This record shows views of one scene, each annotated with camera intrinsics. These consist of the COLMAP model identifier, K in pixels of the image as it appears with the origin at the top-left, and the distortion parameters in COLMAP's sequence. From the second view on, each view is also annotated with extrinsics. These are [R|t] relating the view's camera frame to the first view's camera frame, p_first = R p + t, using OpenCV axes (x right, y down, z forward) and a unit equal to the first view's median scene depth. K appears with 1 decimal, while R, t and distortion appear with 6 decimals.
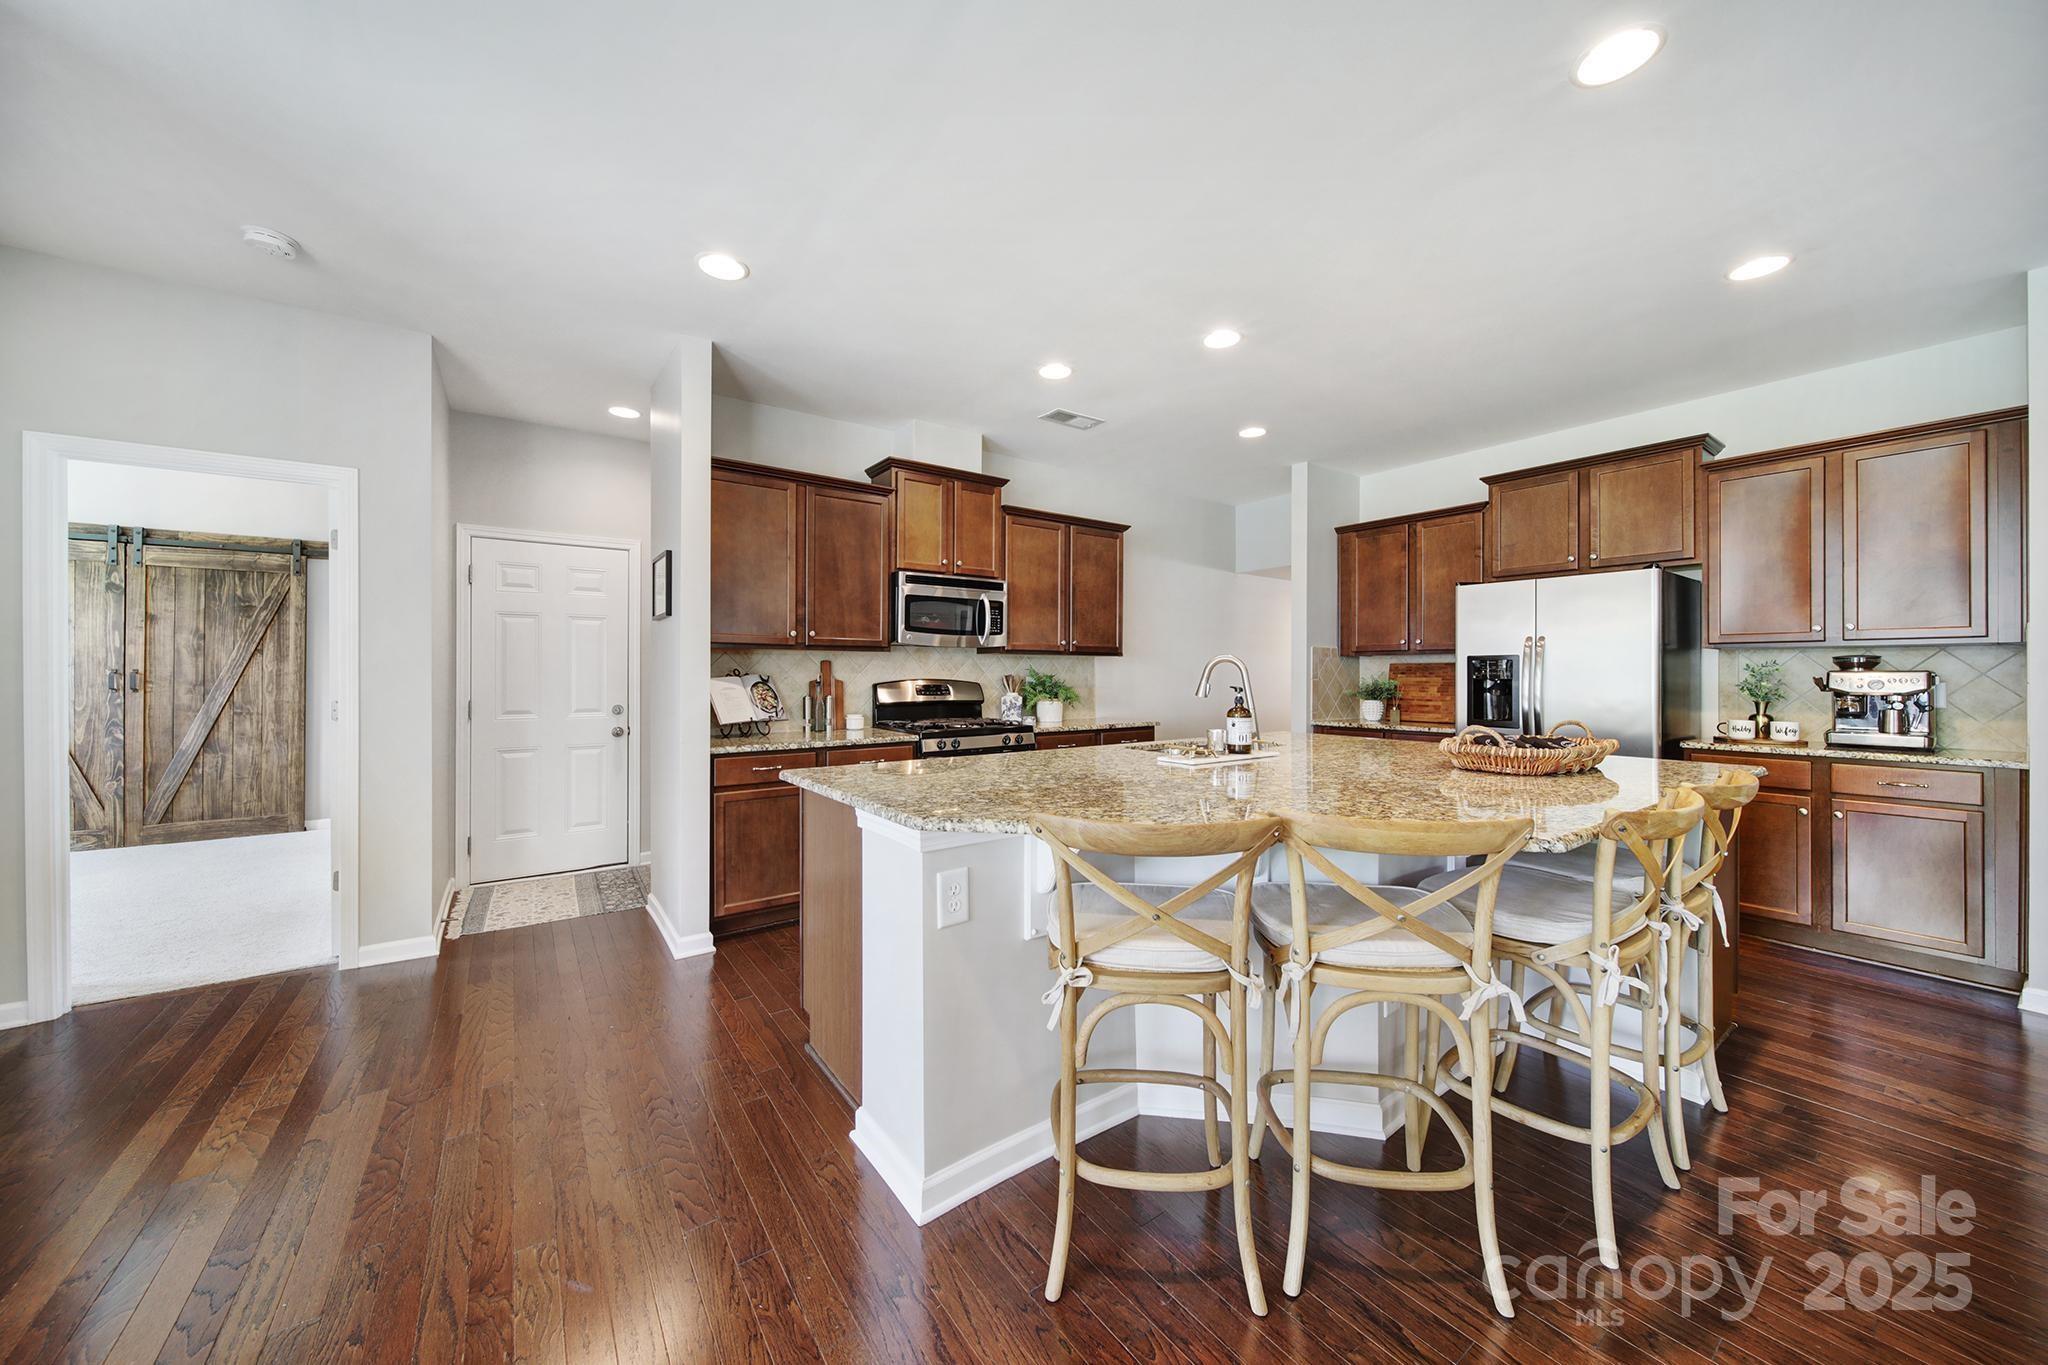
lens RADIAL K [[717.1, 0, 1021.6], [0, 717.1, 668.1], [0, 0, 1]] dist [-0.007667, -0.000447]
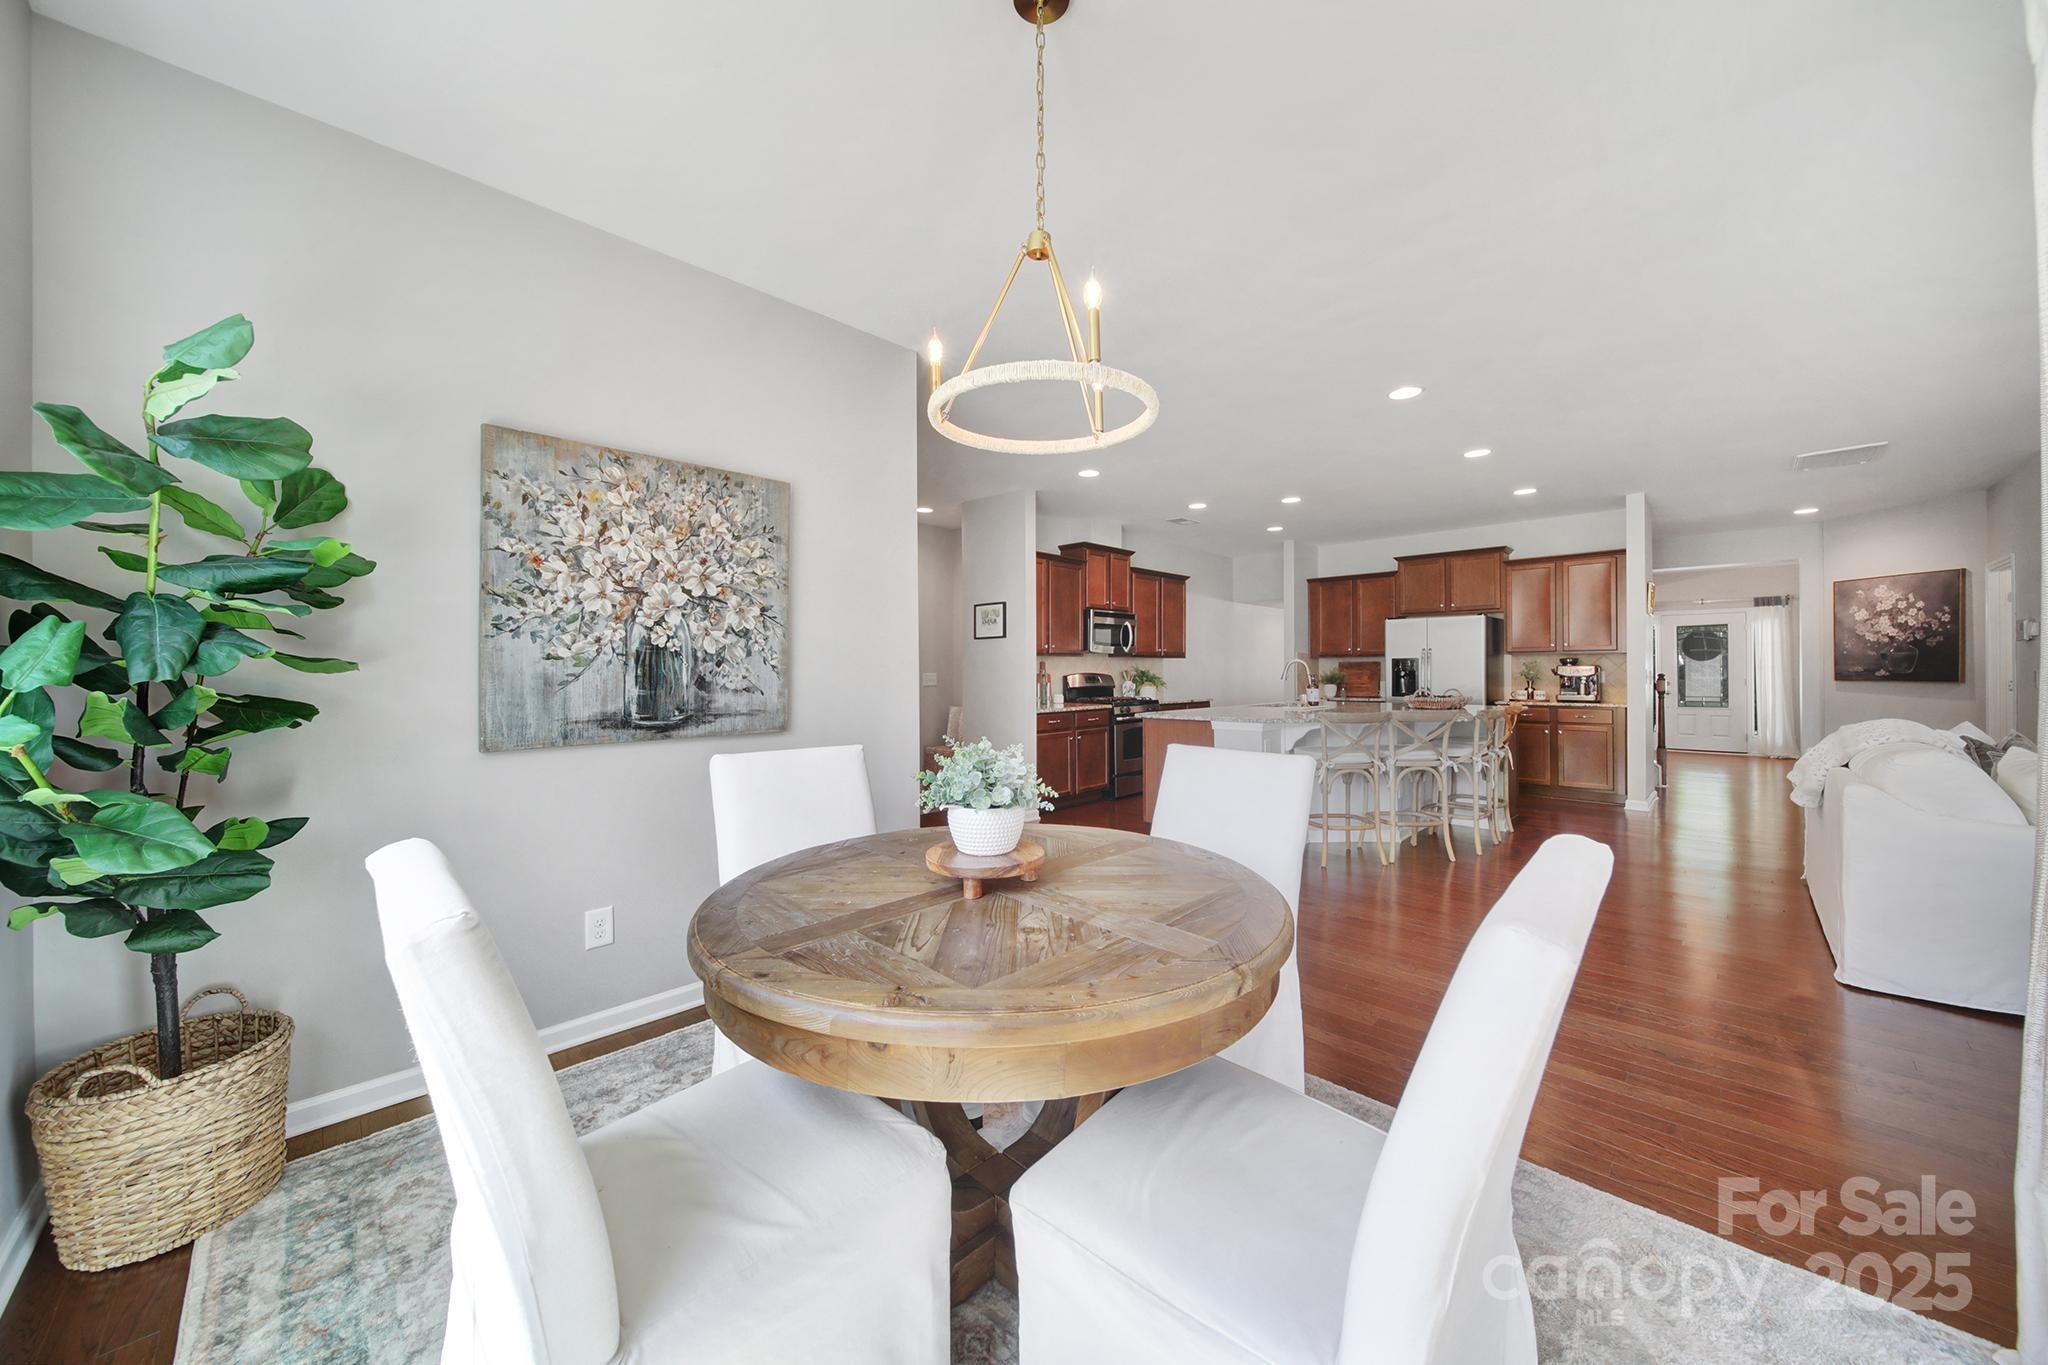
lens RADIAL K [[717.1, 0, 1021.6], [0, 717.1, 668.1], [0, 0, 1]] dist [-0.007667, -0.000447]
pose [[0.985818, -0.005177, 0.167737, -0.603421], [0.004505, 0.999980, 0.004385, -0.003940], [-0.167756, -0.003567, 0.985822, -0.634139]]
